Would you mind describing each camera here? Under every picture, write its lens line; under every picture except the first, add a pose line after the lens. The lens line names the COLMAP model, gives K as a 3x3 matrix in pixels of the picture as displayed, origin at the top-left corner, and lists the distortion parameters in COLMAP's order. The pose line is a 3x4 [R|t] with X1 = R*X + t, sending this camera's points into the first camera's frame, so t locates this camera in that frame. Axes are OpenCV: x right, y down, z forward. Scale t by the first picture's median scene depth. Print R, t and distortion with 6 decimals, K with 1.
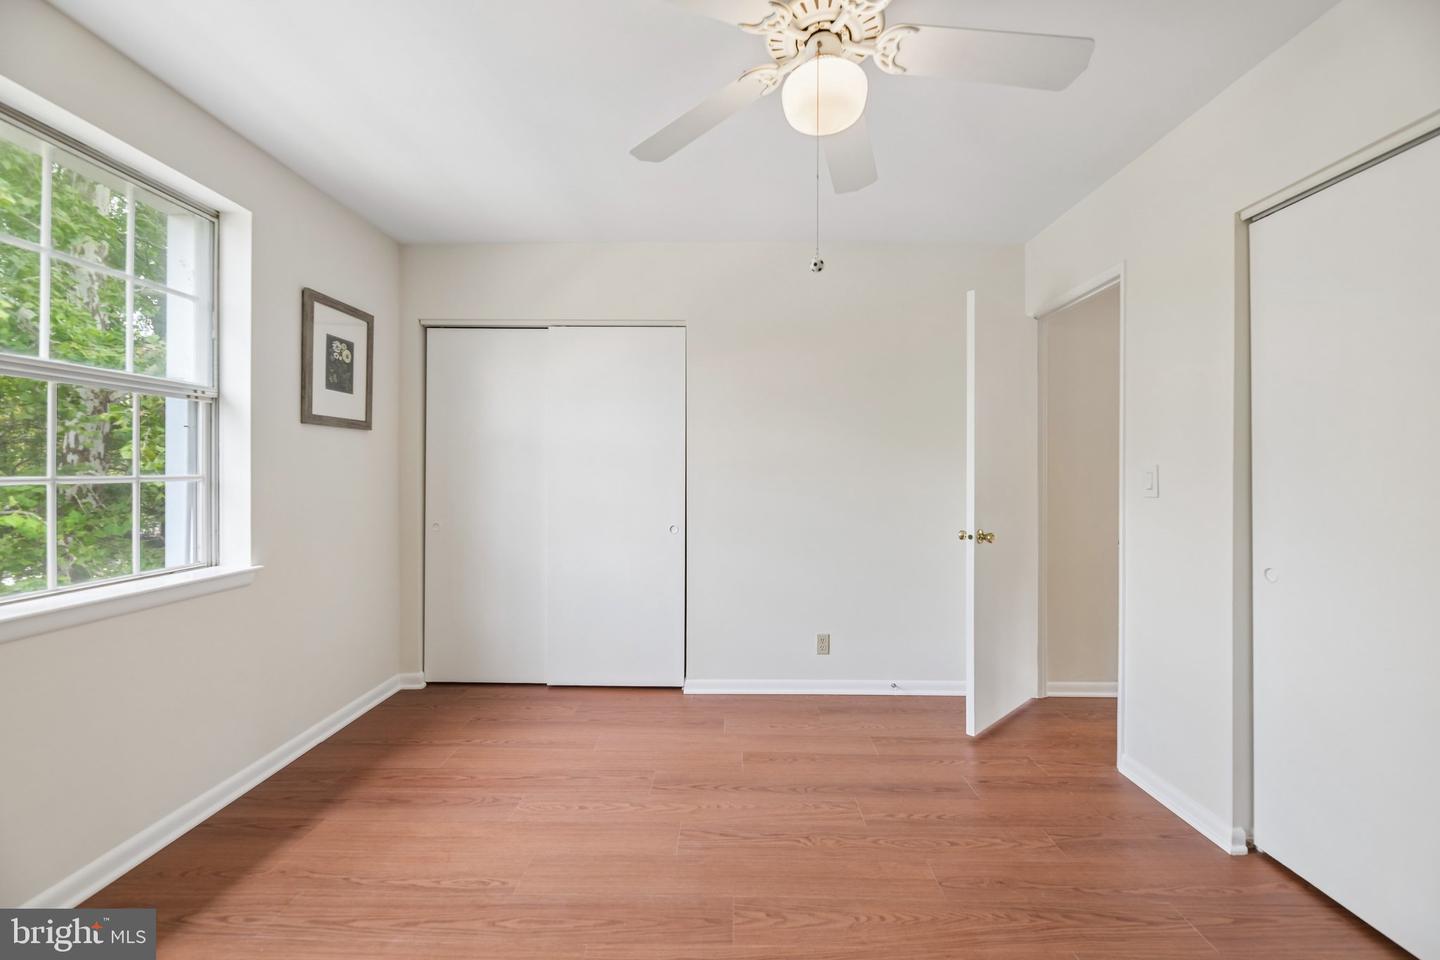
lens RADIAL K [[597.4, 0, 724.3], [0, 597.4, 472.3], [0, 0, 1]] dist [-0.000312, -0.000848]
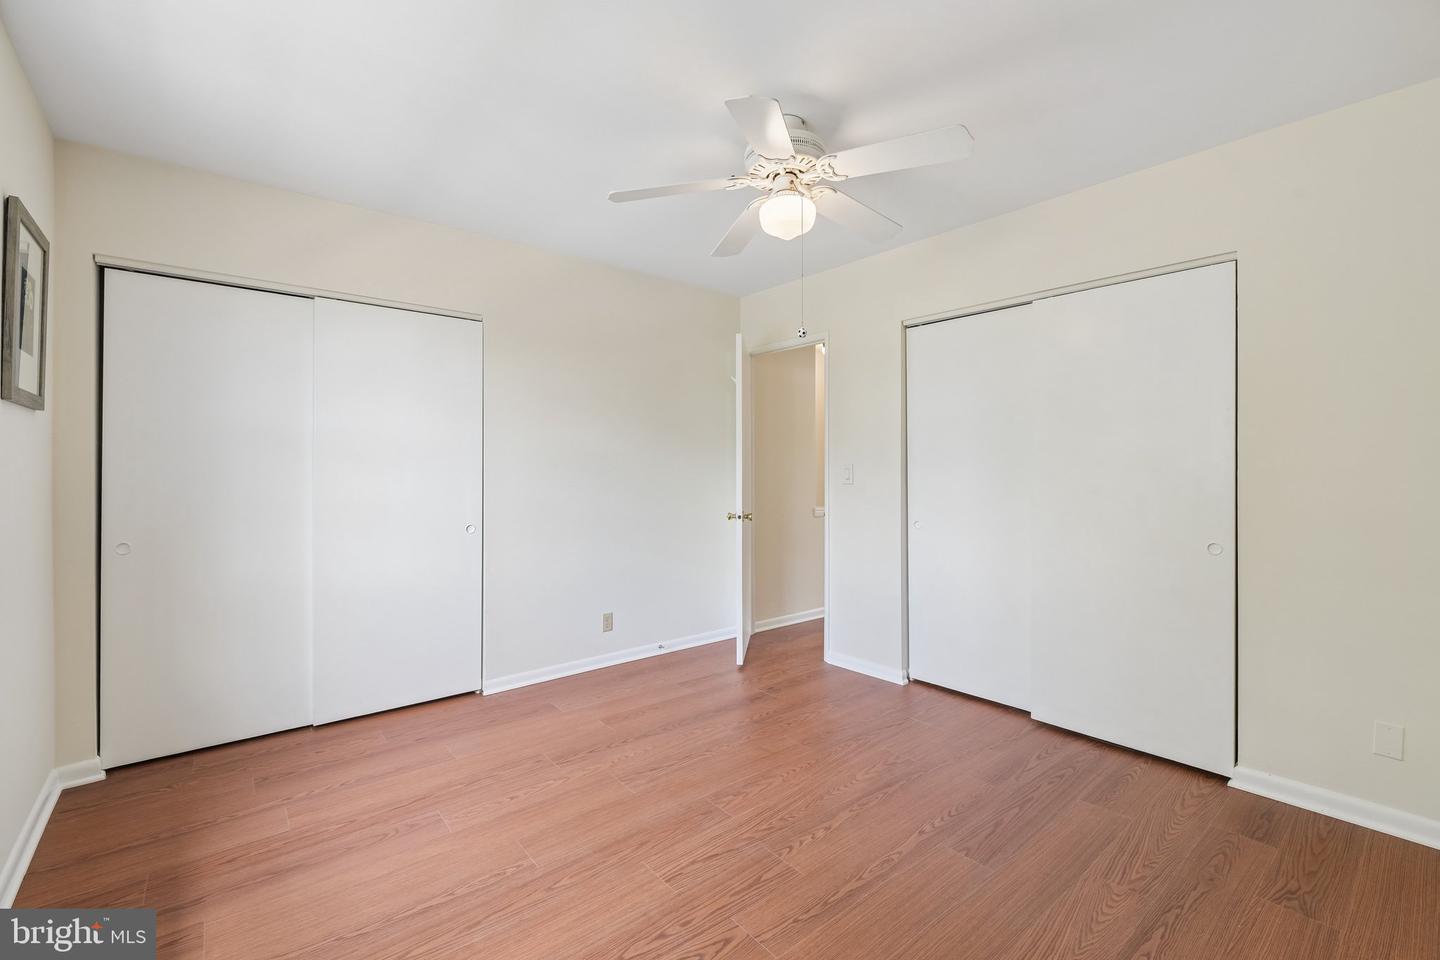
lens RADIAL K [[615.5, 0, 718.4], [0, 615.5, 468.0], [0, 0, 1]] dist [-0.002126, -0.000696]
pose [[0.764254, -0.003122, 0.644908, -0.591063], [0.005297, 0.999985, -0.001437, -0.000407], [-0.644894, 0.004515, 0.764259, -0.032451]]
